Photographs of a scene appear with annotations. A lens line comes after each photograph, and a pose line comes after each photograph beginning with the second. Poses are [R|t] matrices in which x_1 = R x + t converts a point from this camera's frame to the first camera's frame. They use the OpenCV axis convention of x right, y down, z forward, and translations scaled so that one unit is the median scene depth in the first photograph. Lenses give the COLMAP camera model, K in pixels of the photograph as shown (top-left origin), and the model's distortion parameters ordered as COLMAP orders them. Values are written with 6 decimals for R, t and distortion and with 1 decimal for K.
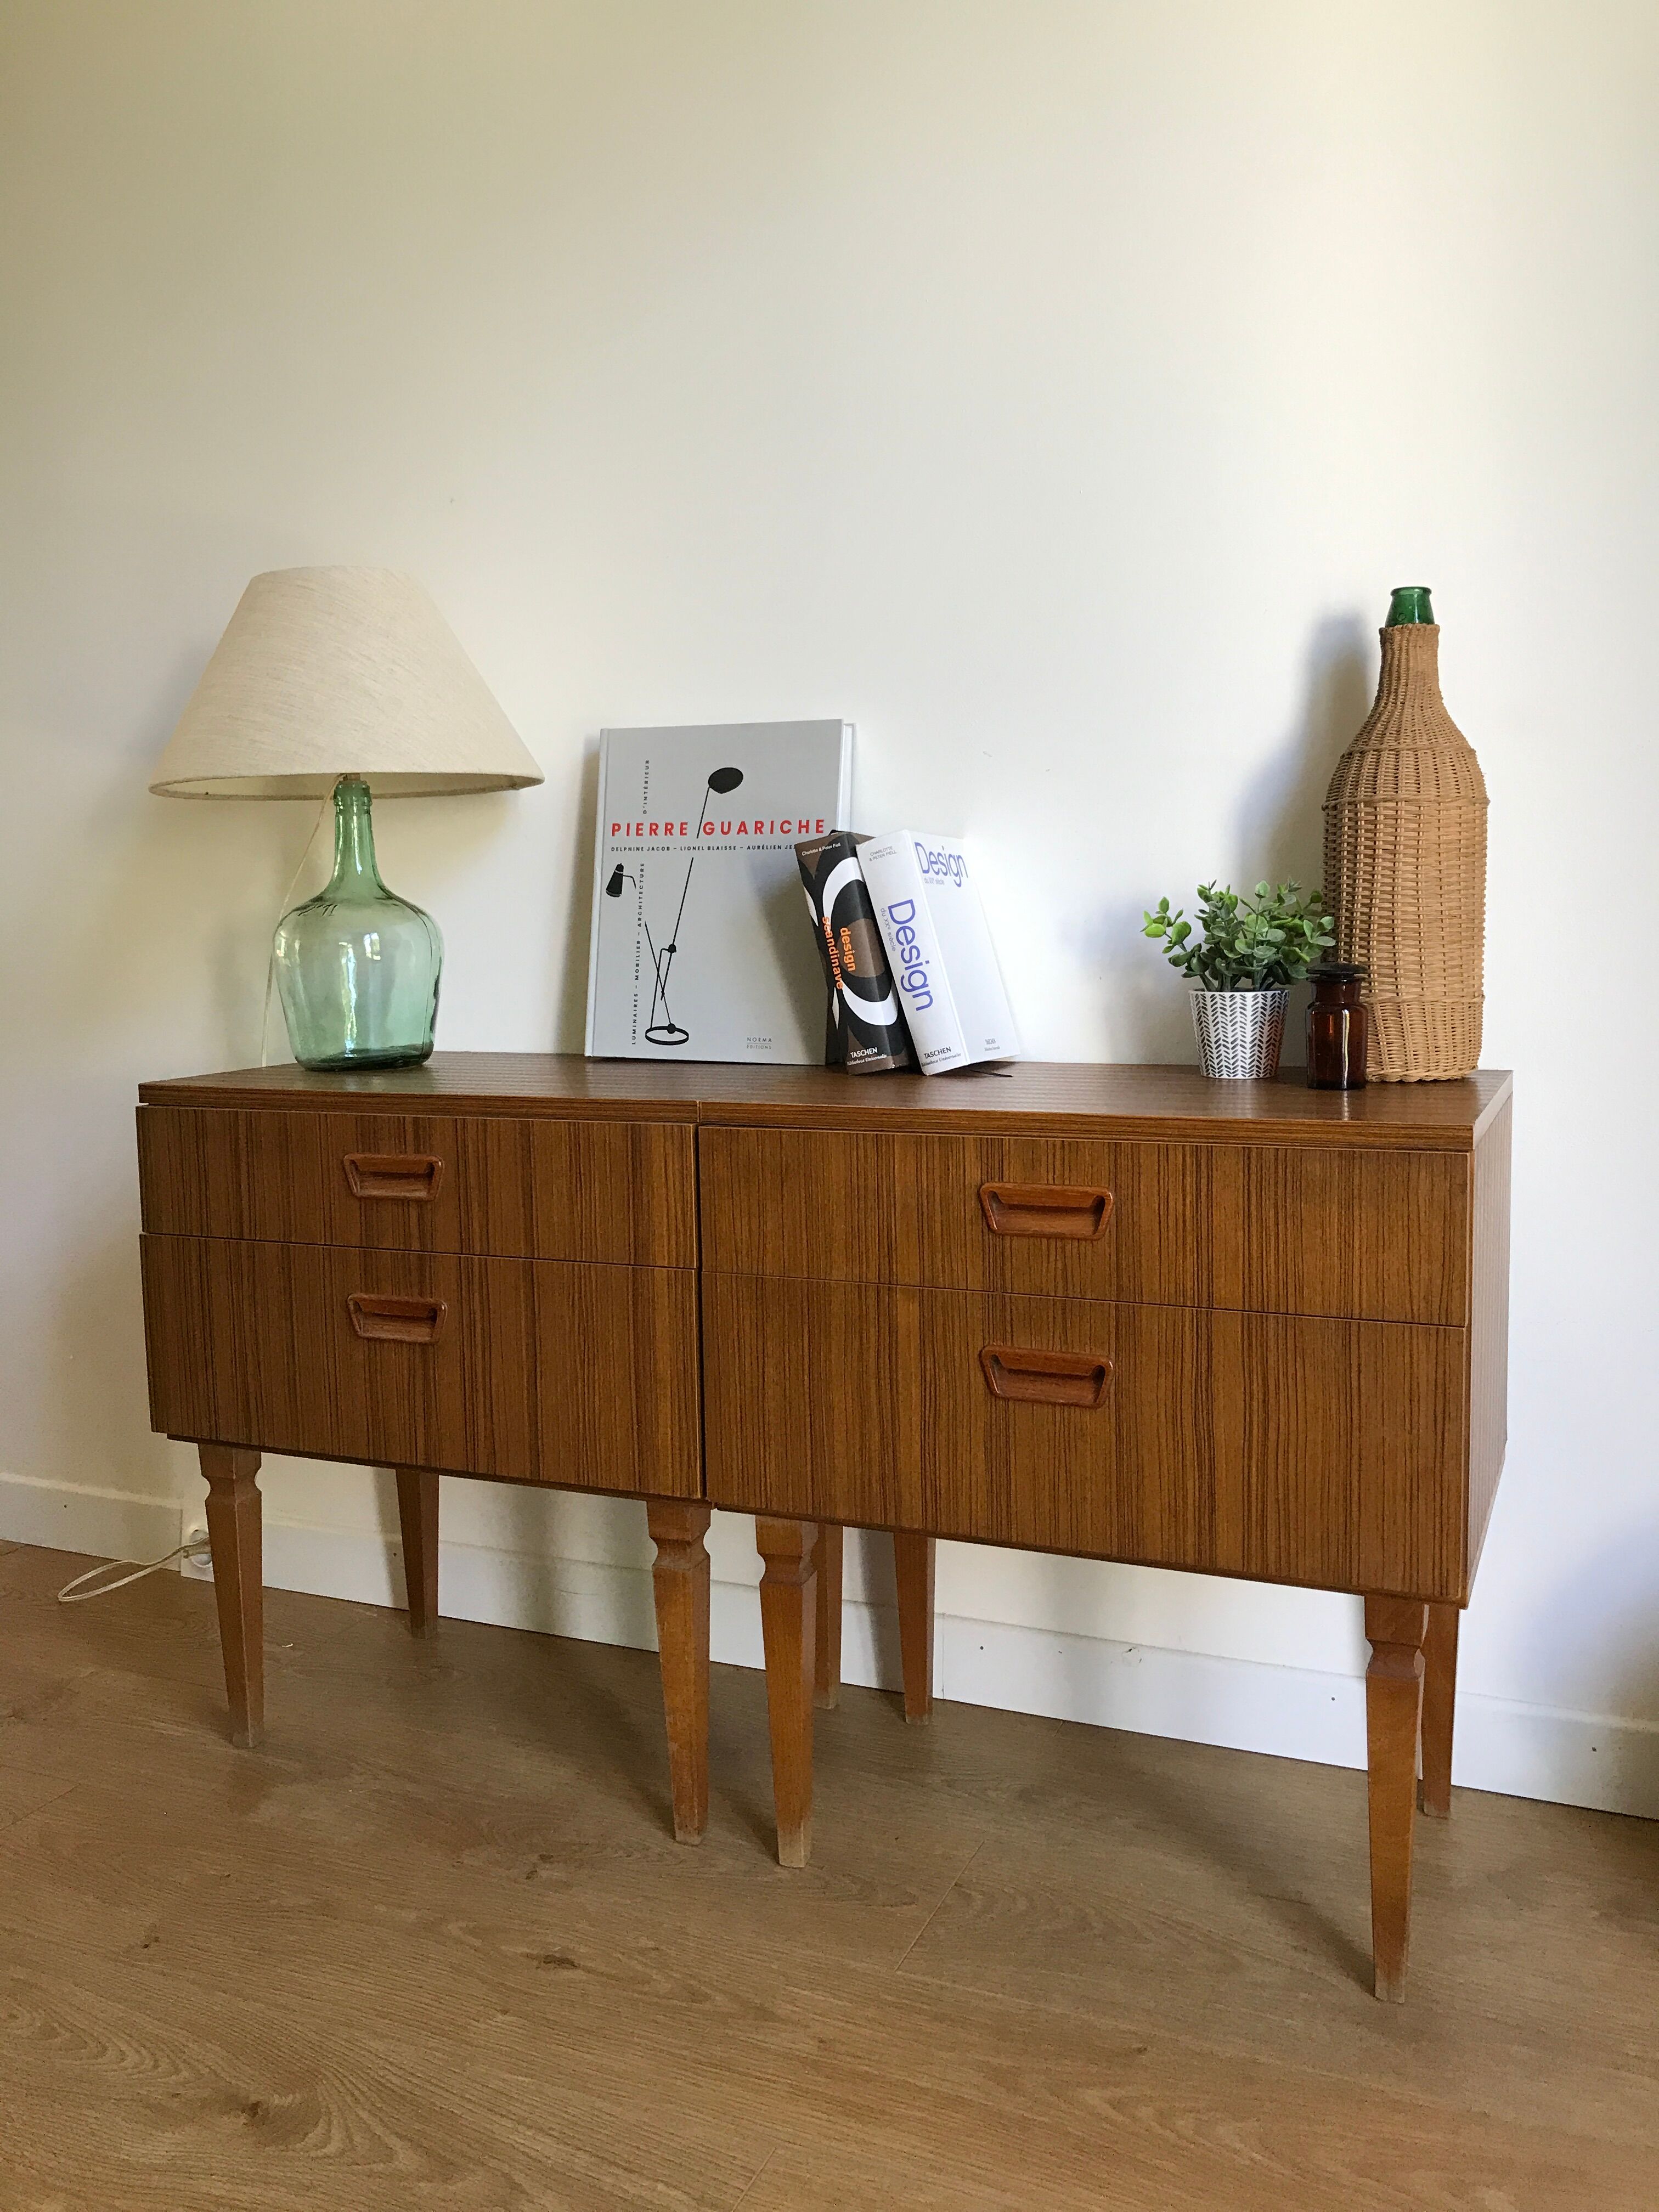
lens RADIAL K [[1791.1, 0, 831.8], [0, 1791.1, 1119.3], [0, 0, 1]] dist [0.073927, -0.103161]
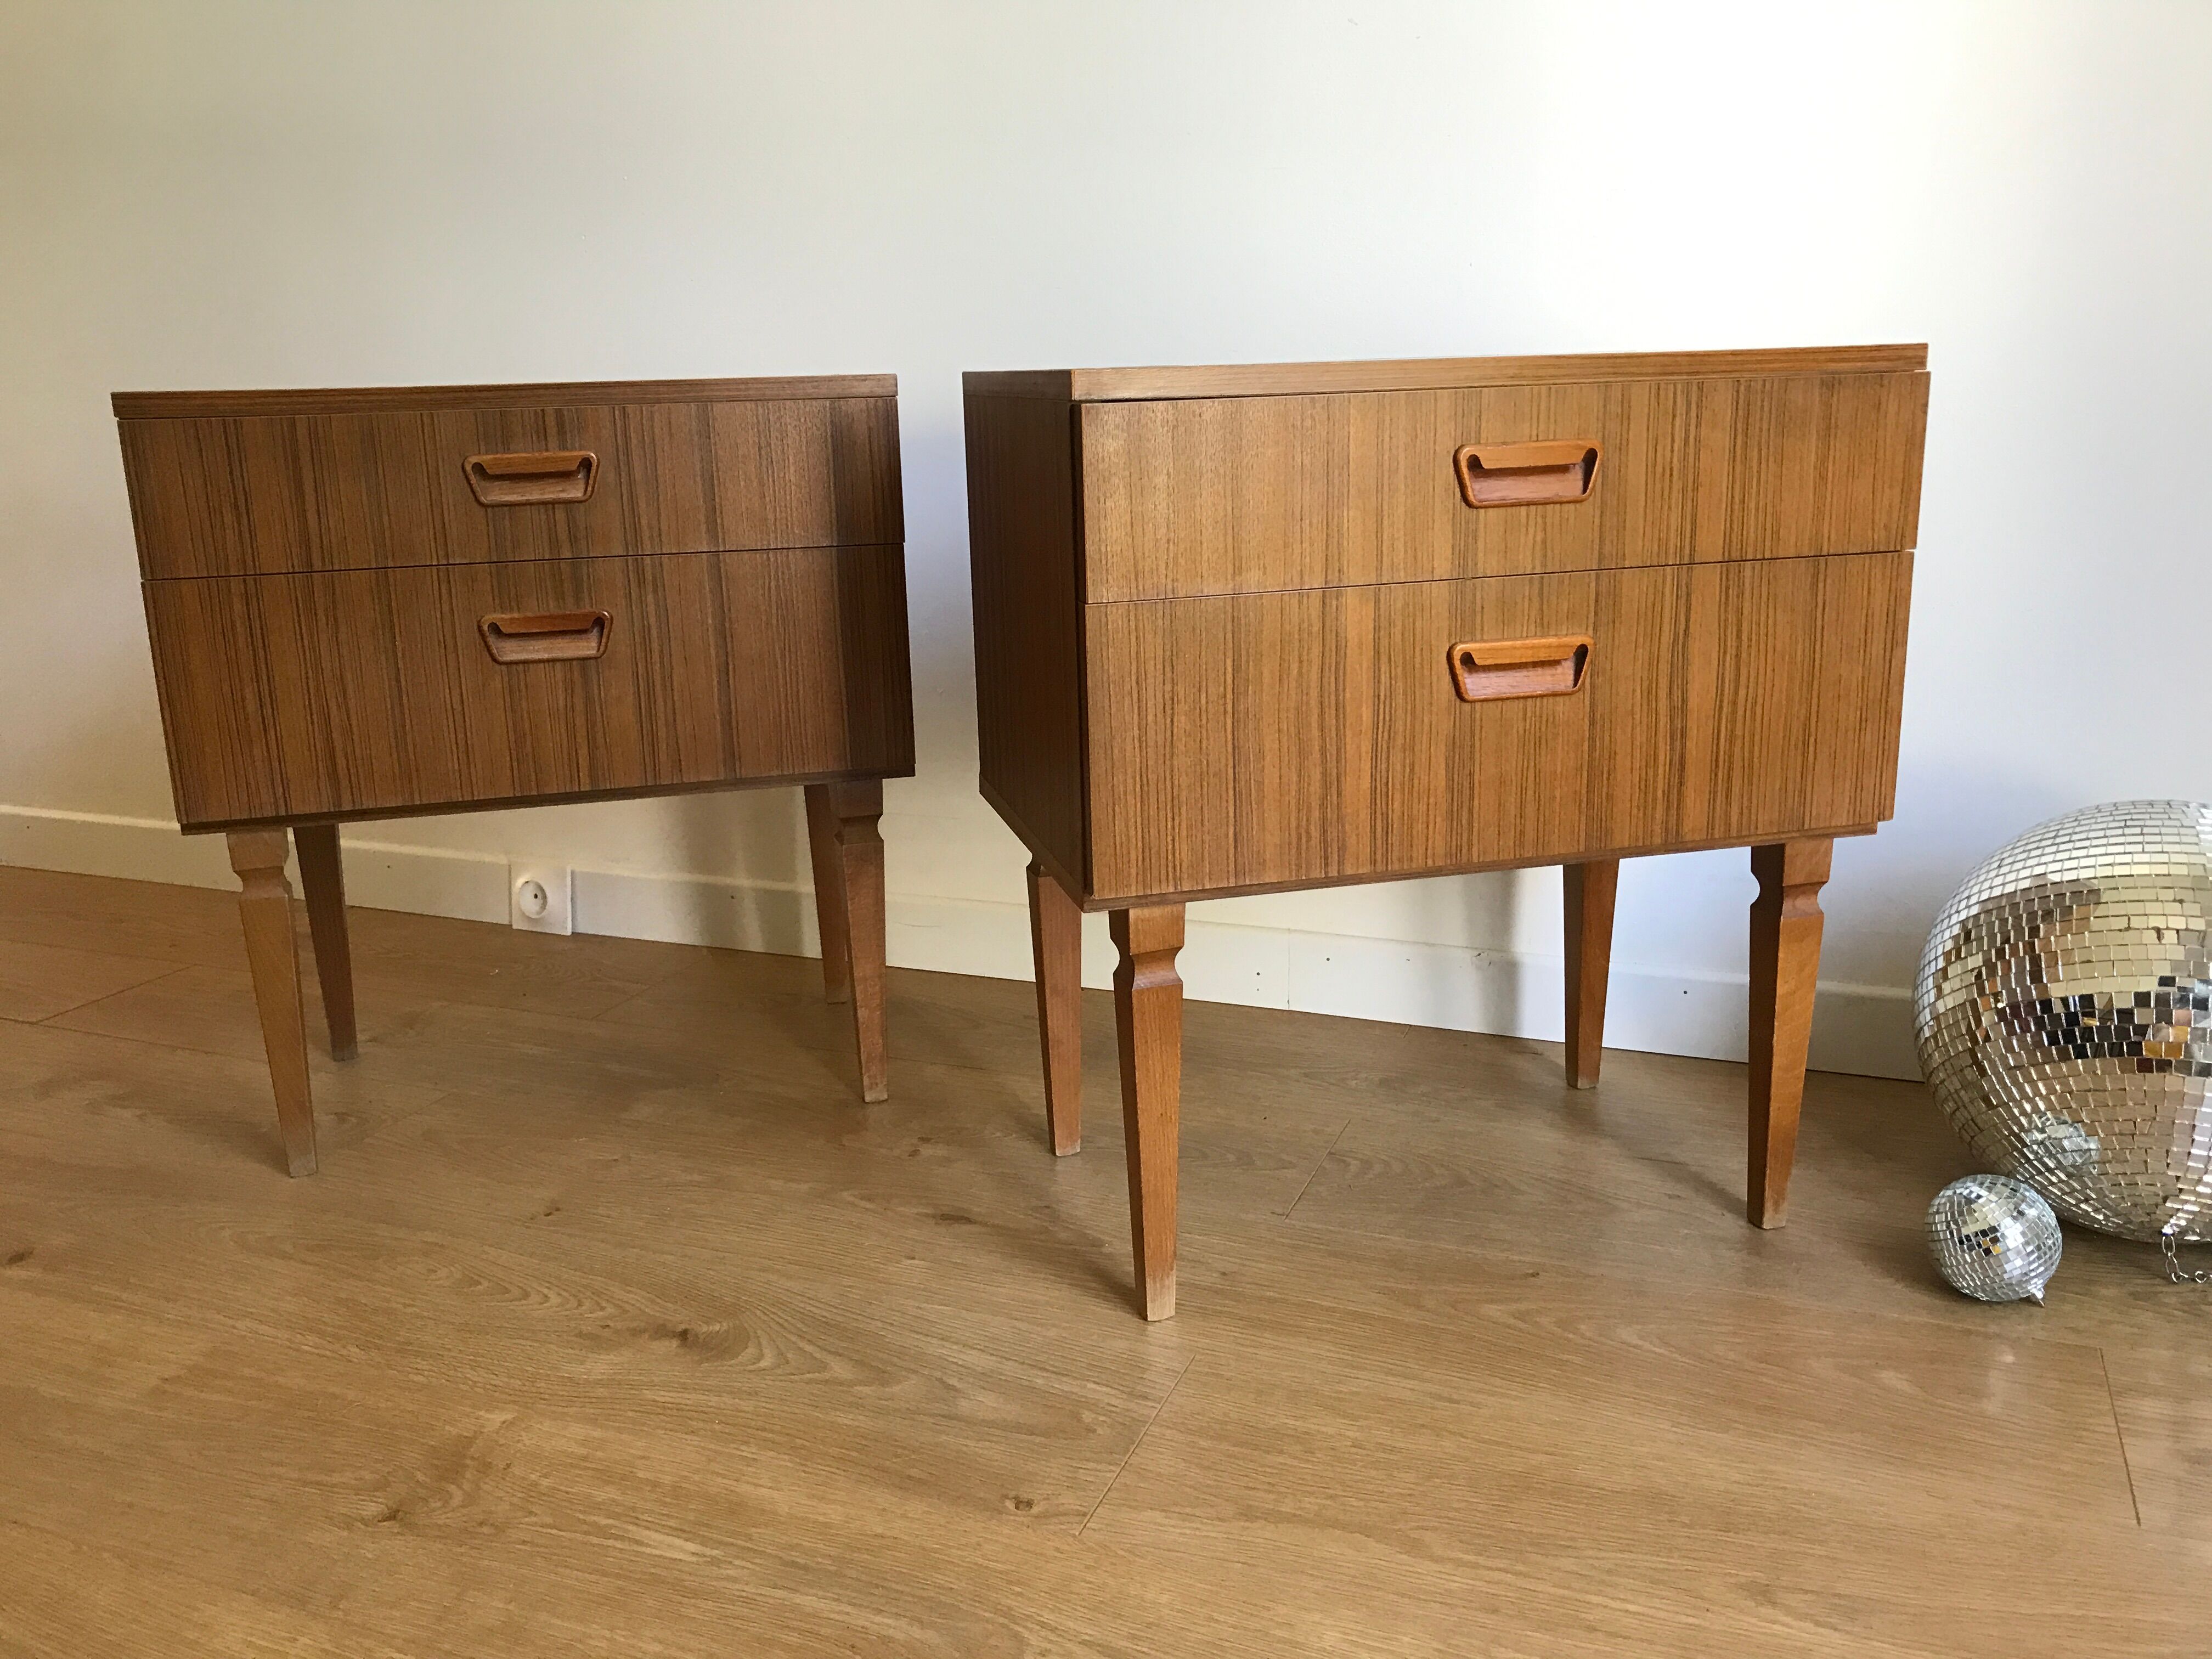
lens RADIAL K [[1791.1, 0, 1124.3], [0, 1791.1, 816.0], [0, 0, 1]] dist [0.073927, -0.103161]
pose [[0.784168, -0.153938, 0.601152, -0.508720], [0.083029, 0.986060, 0.144195, 0.063916], [-0.614969, -0.063160, 0.786018, 0.377592]]
